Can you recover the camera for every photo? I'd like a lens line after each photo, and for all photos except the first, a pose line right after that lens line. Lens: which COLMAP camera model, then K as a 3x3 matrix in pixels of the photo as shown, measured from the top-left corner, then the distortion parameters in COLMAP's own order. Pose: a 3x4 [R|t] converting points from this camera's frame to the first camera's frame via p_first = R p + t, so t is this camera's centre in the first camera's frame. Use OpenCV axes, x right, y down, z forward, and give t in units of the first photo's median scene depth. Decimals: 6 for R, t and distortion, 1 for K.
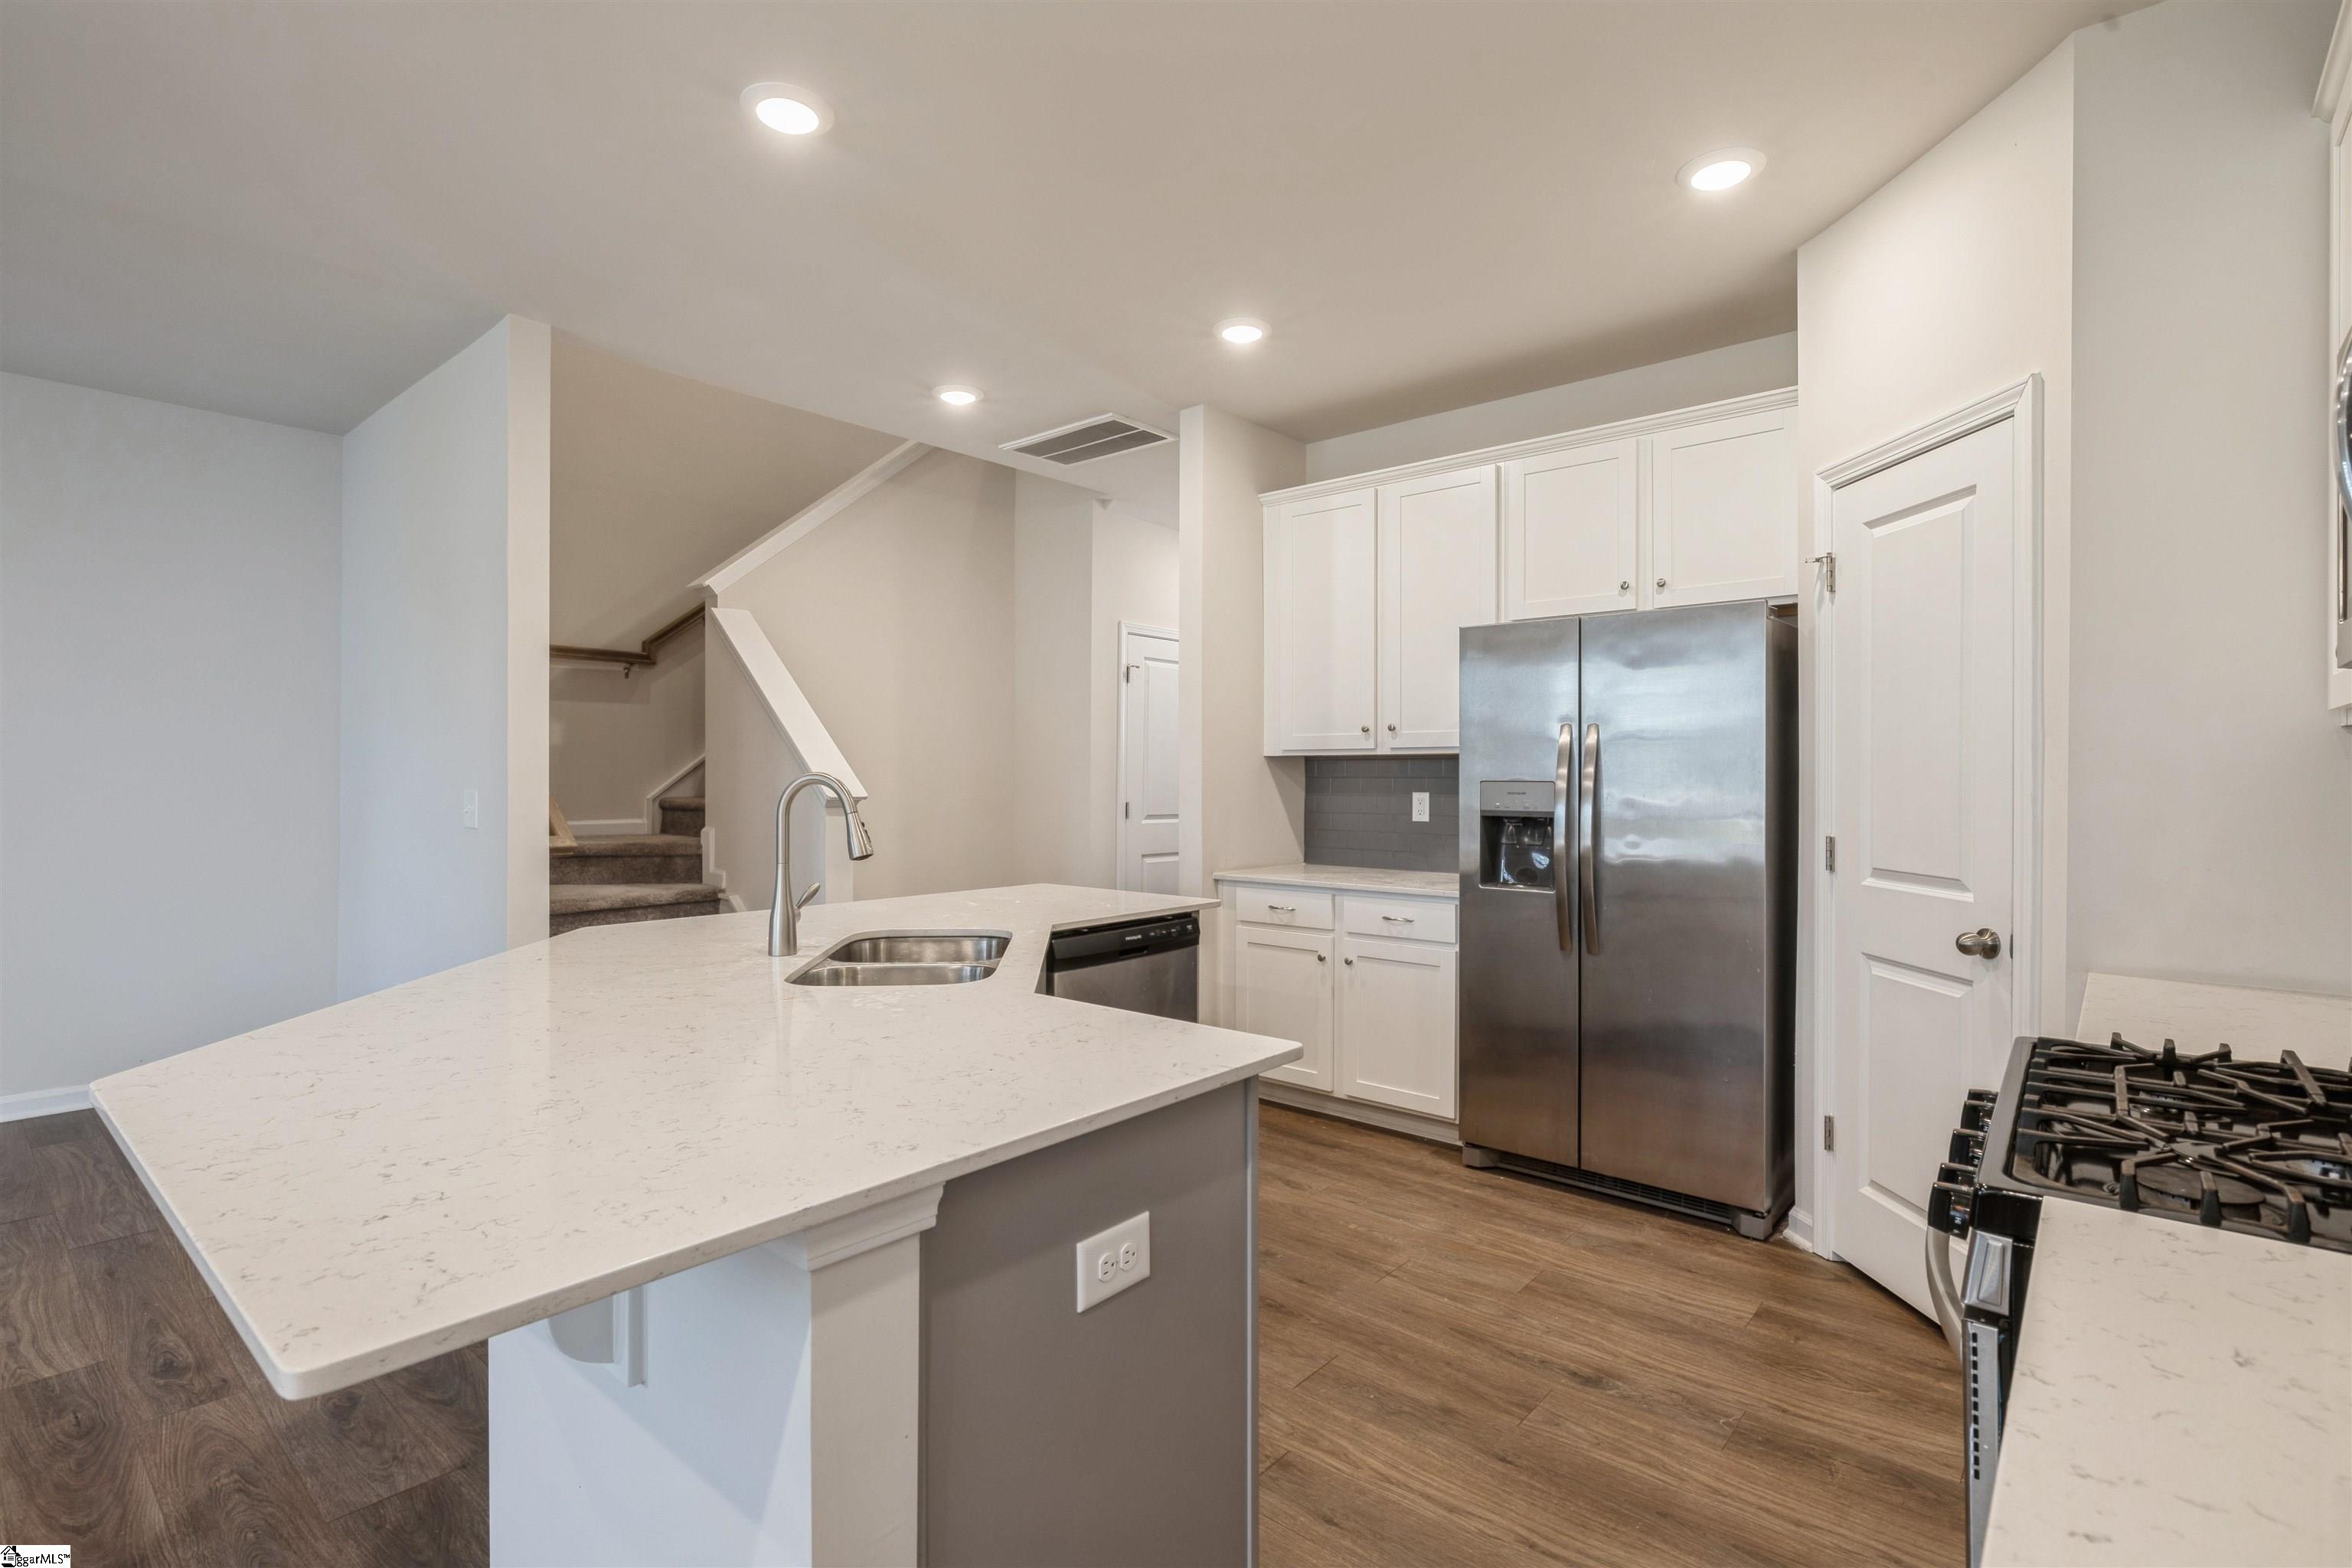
lens RADIAL K [[1109.4, 0, 1176.0], [0, 1109.4, 774.4], [0, 0, 1]] dist [-0.004401, 0.001241]
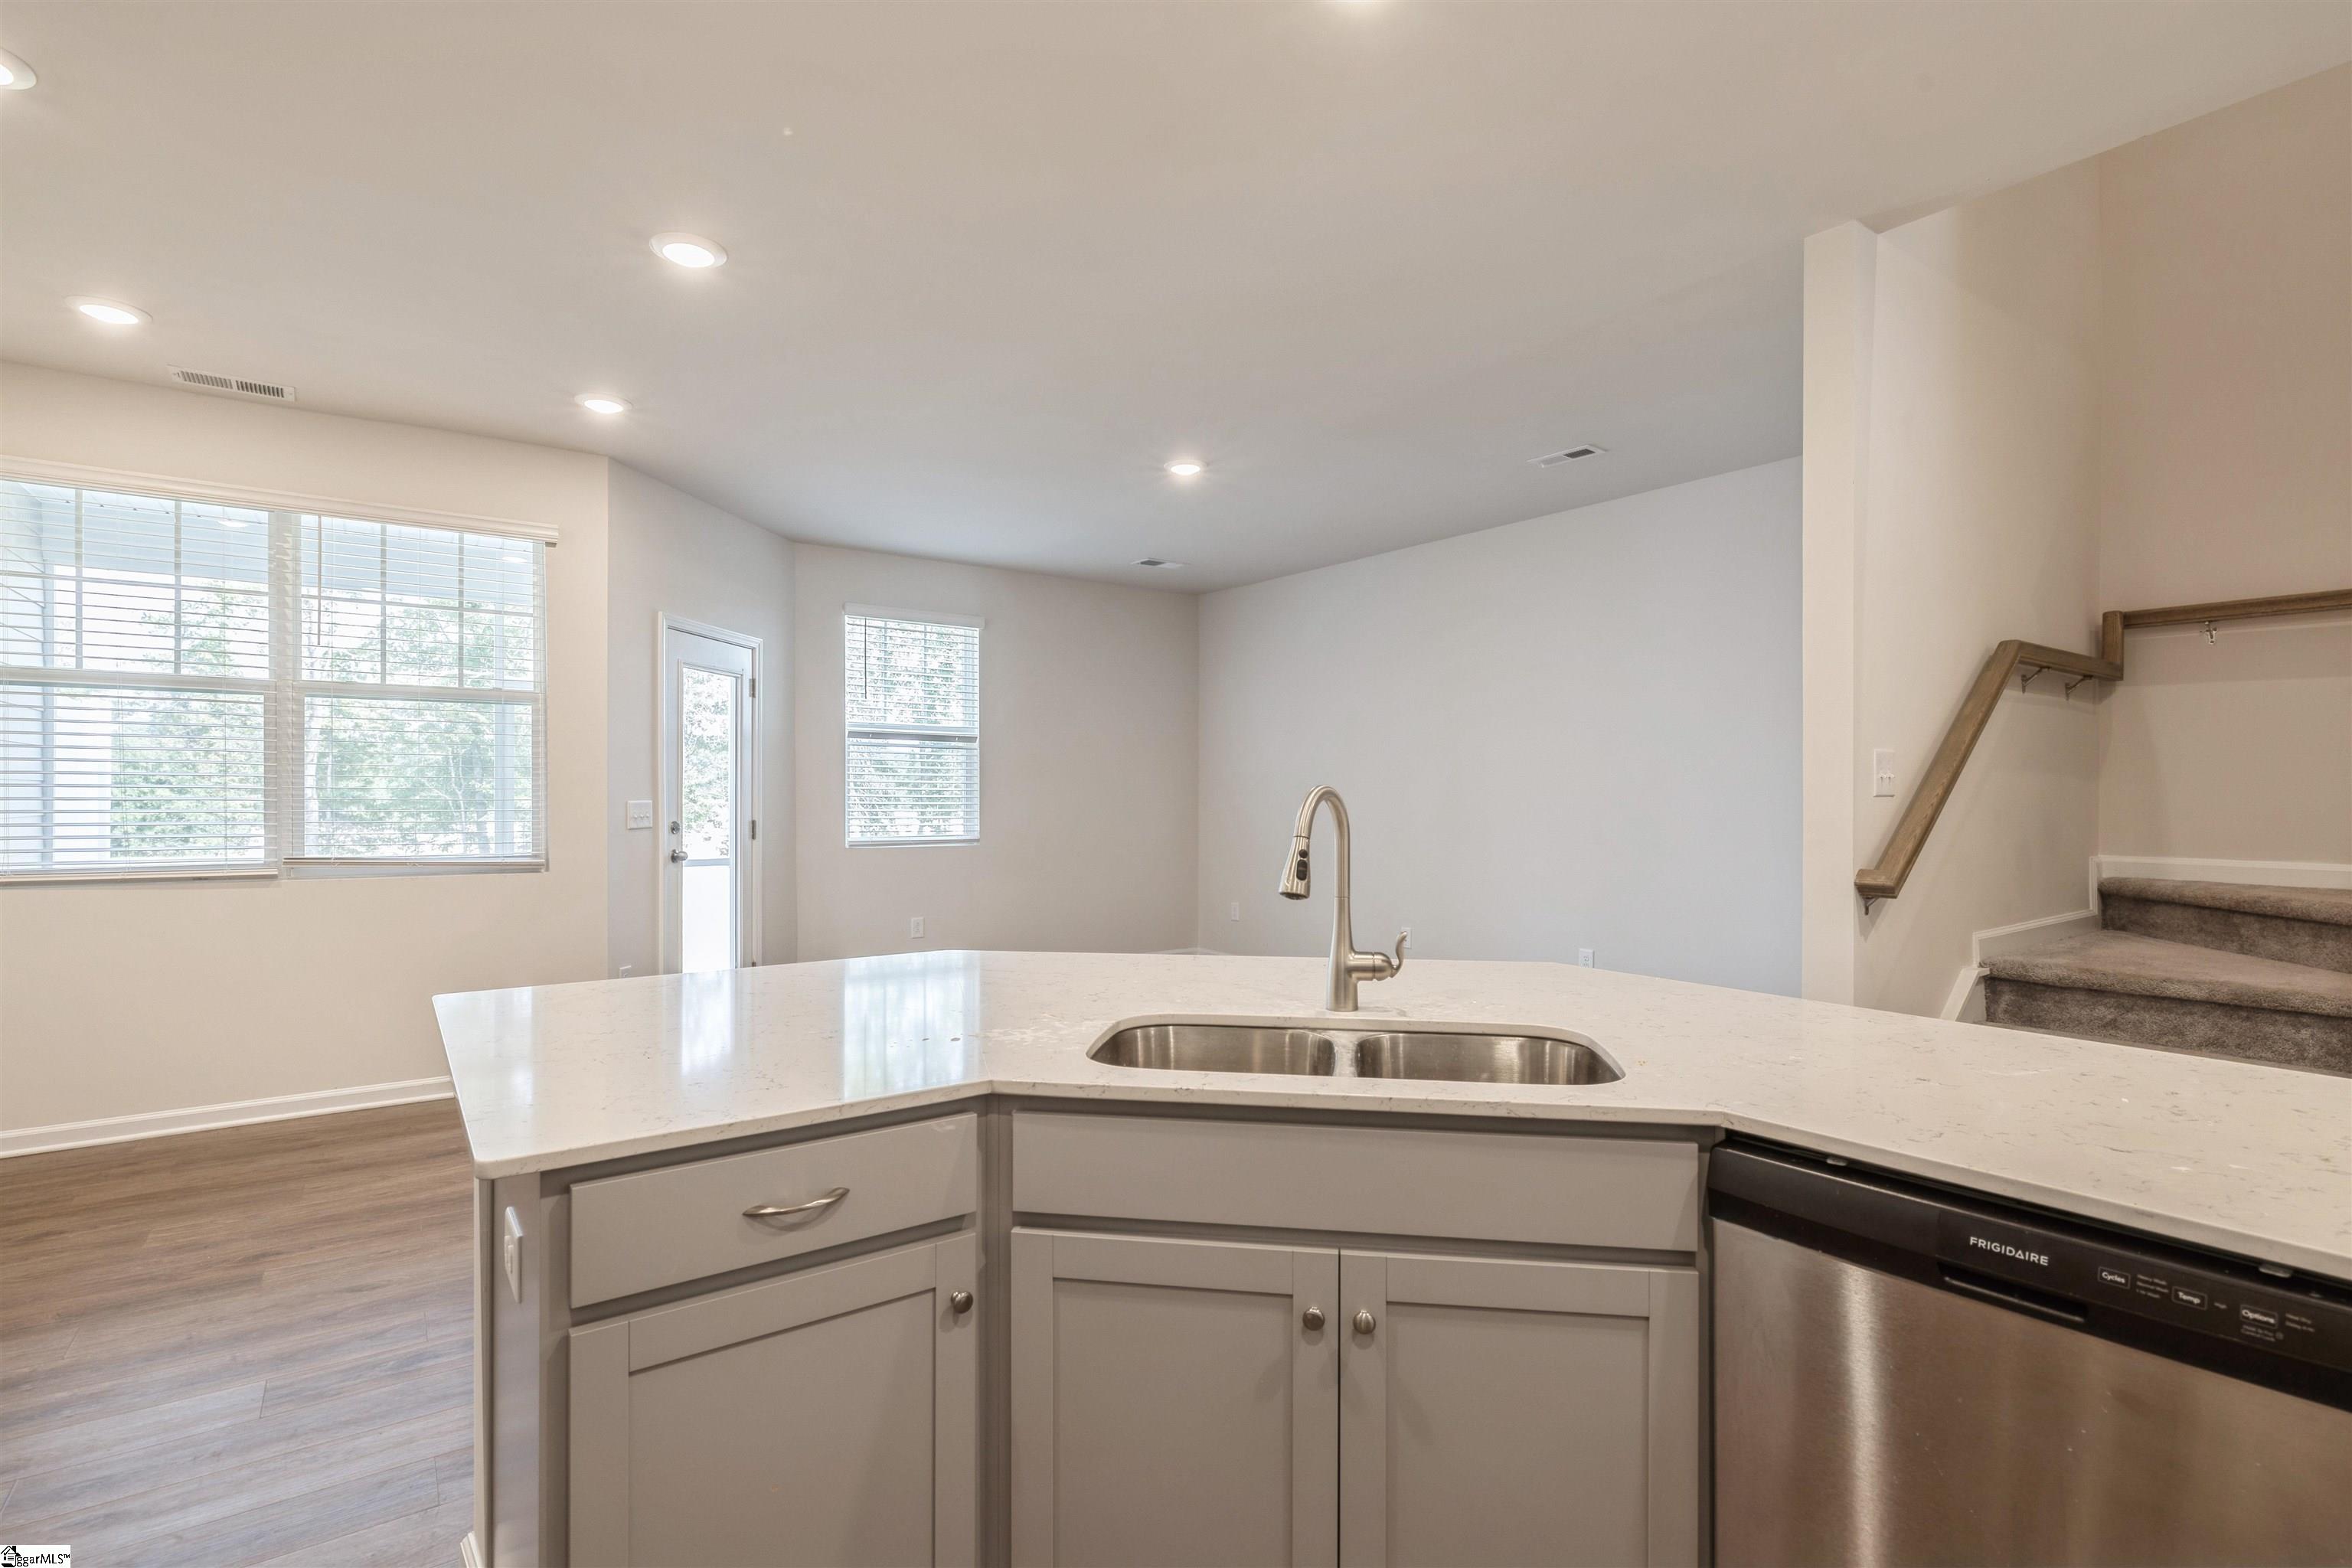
lens RADIAL K [[1106.2, 0, 1169.1], [0, 1106.2, 793.8], [0, 0, 1]] dist [-0.005764, 0.001619]
pose [[-0.233428, -0.000699, -0.972374, 0.360728], [-0.000425, 1.000000, -0.000617, 0.003439], [0.972374, 0.000270, -0.233428, 0.822309]]
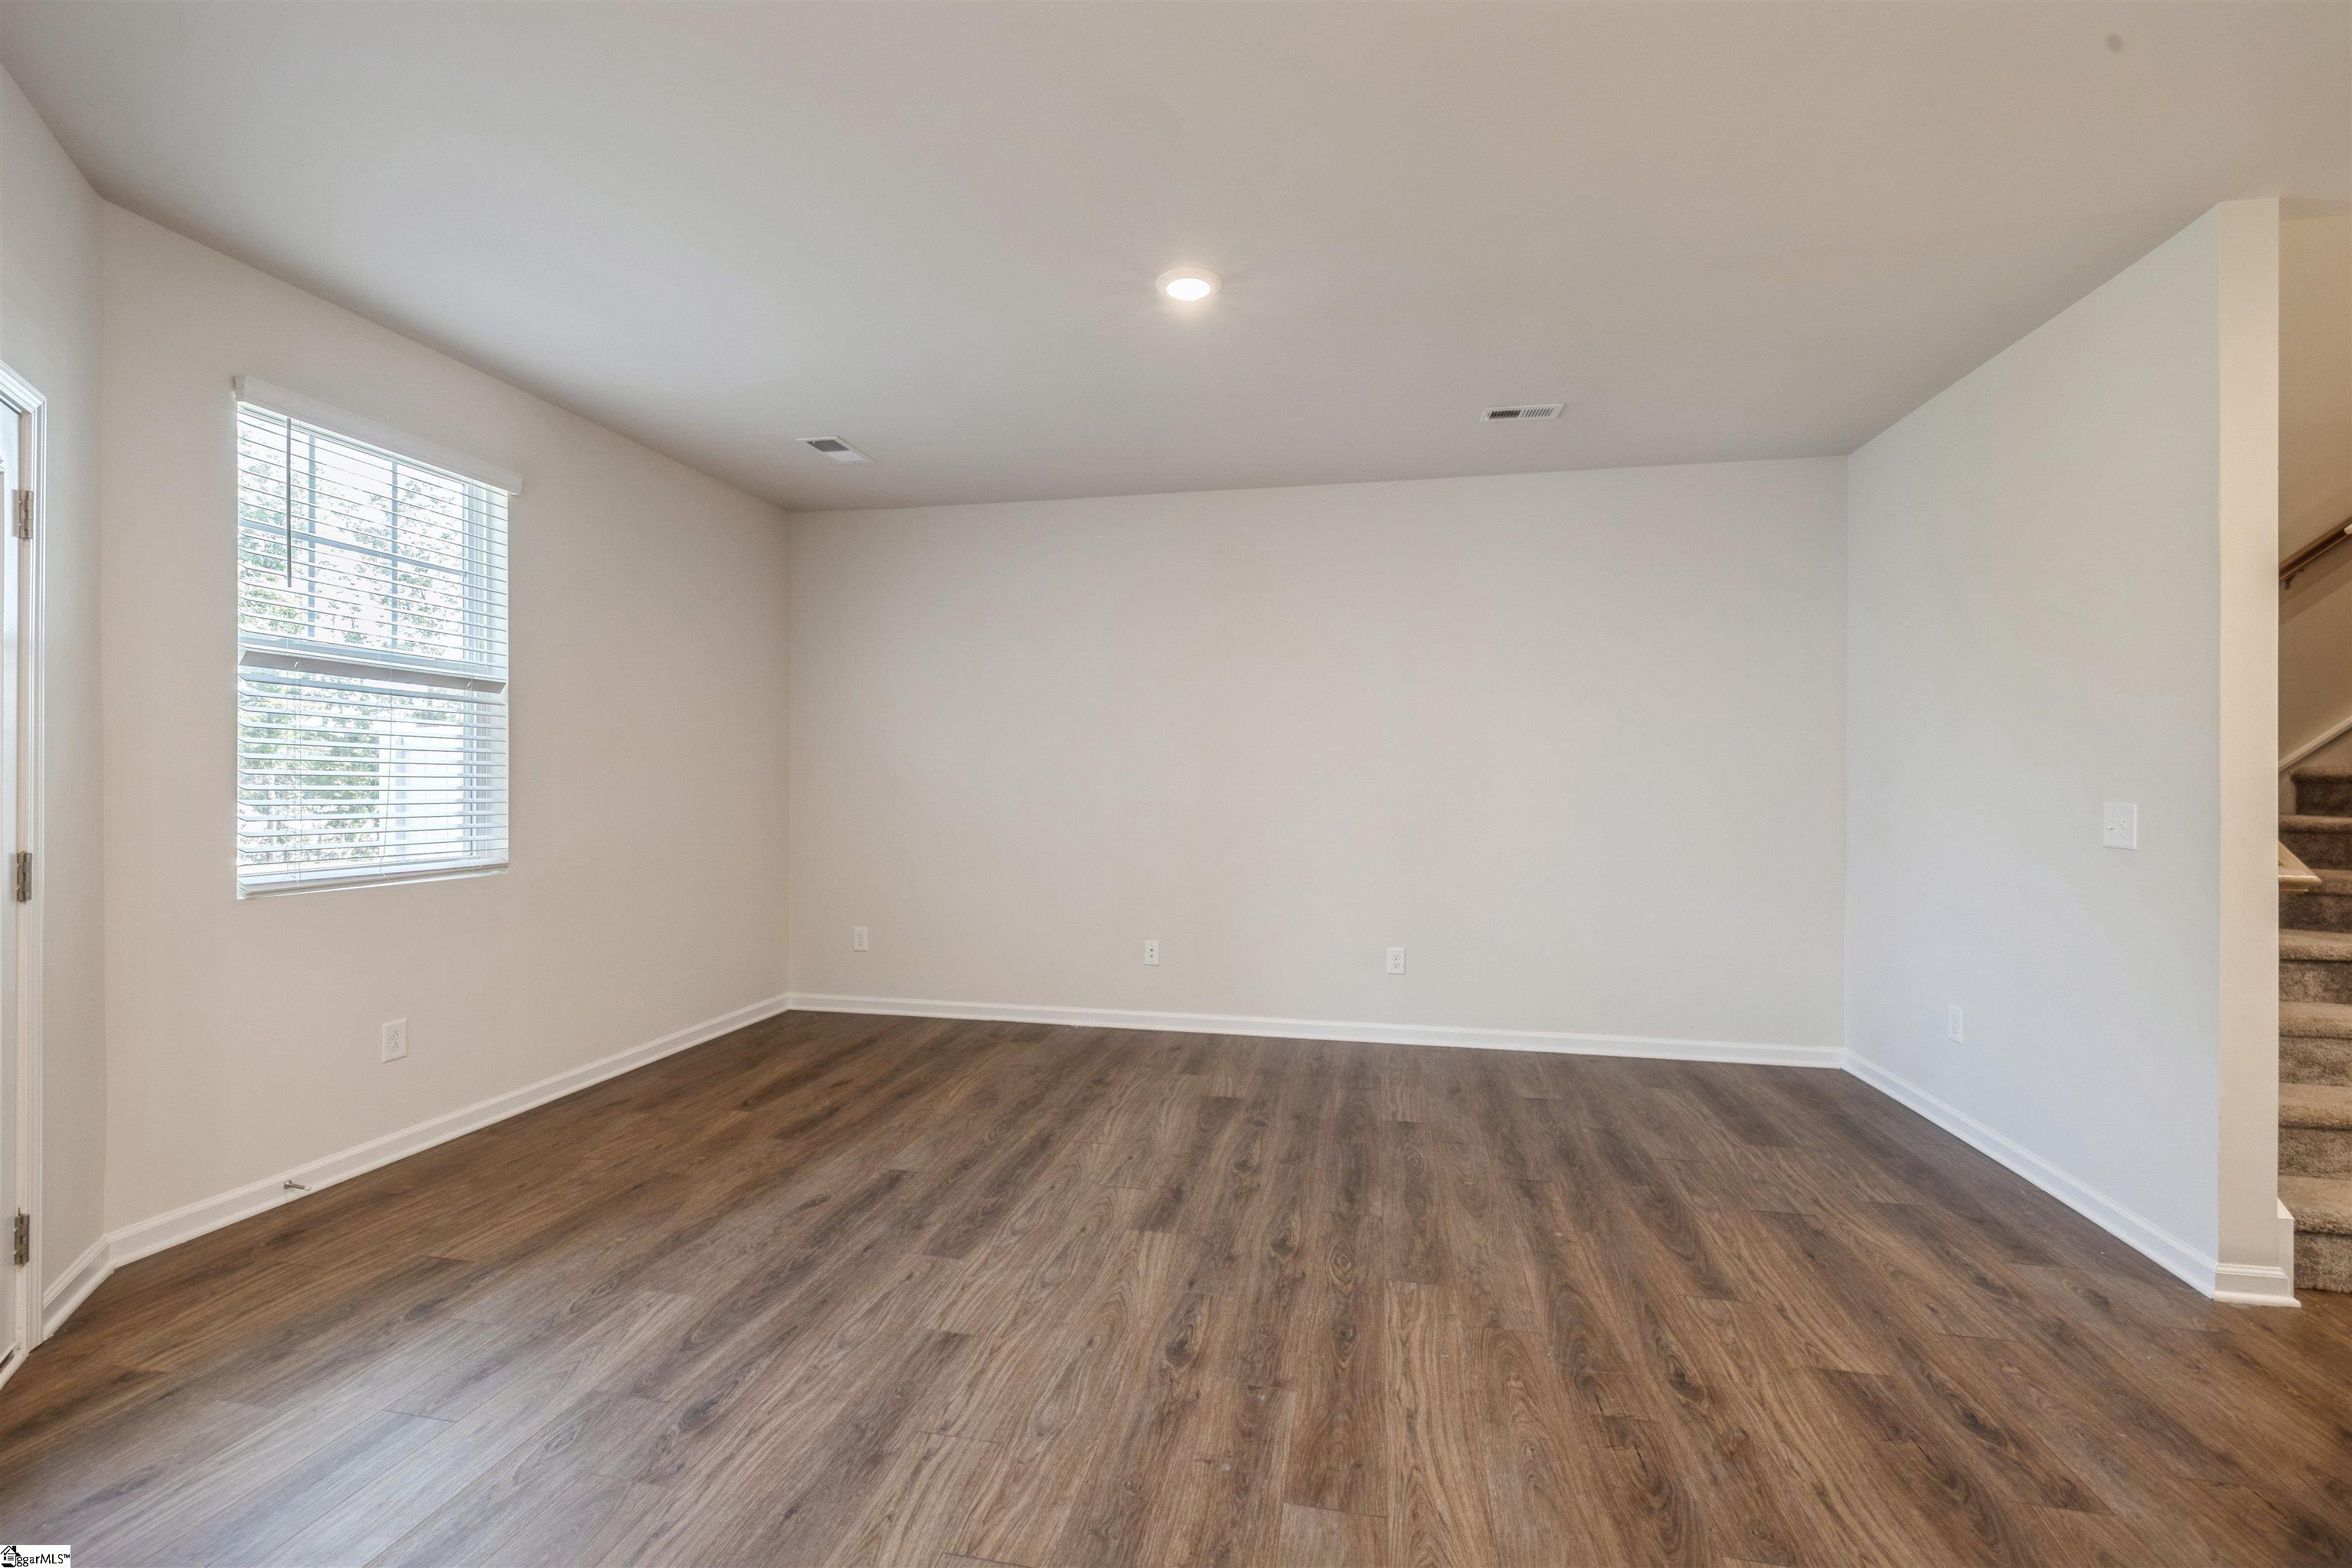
lens RADIAL K [[994.4, 0, 1173.2], [0, 994.4, 777.8], [0, 0, 1]] dist [0.002544, 0.000026]
pose [[0.487163, -0.003059, -0.873306, -0.387603], [-0.001478, 0.999990, -0.004327, -0.000652], [0.873310, 0.003398, 0.487153, -0.000085]]
